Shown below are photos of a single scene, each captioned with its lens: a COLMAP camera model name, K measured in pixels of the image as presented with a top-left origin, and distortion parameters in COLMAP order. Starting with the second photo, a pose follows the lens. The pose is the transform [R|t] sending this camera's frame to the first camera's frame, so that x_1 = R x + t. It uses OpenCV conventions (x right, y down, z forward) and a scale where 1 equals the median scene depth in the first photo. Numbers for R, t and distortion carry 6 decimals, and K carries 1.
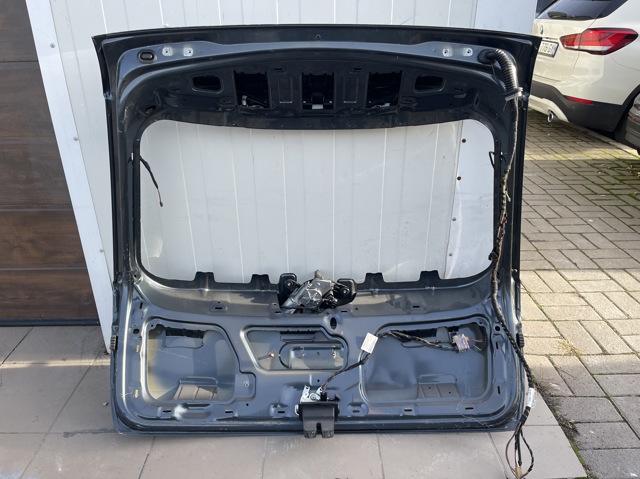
lens RADIAL K [[486.6, 0, 319.0], [0, 486.6, 237.5], [0, 0, 1]] dist [0.062022, -0.088124]
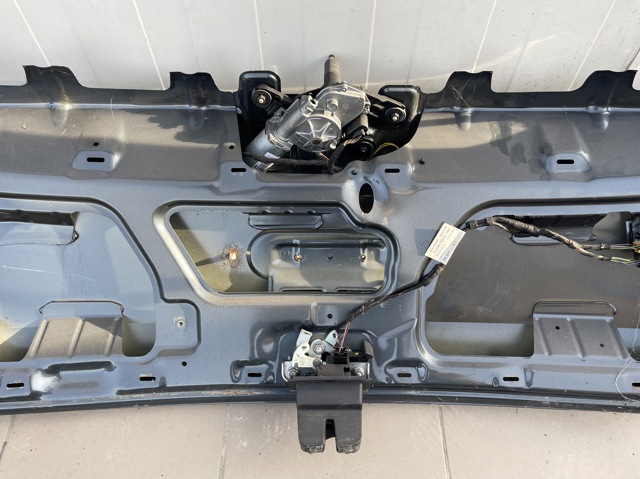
lens RADIAL K [[486.6, 0, 322.2], [0, 486.6, 238.1], [0, 0, 1]] dist [0.062022, -0.088124]
pose [[0.999883, 0.015292, 0.000042, -0.009319], [-0.012995, 0.848202, 0.529513, -0.023377], [0.008062, -0.529452, 0.848302, 0.592928]]
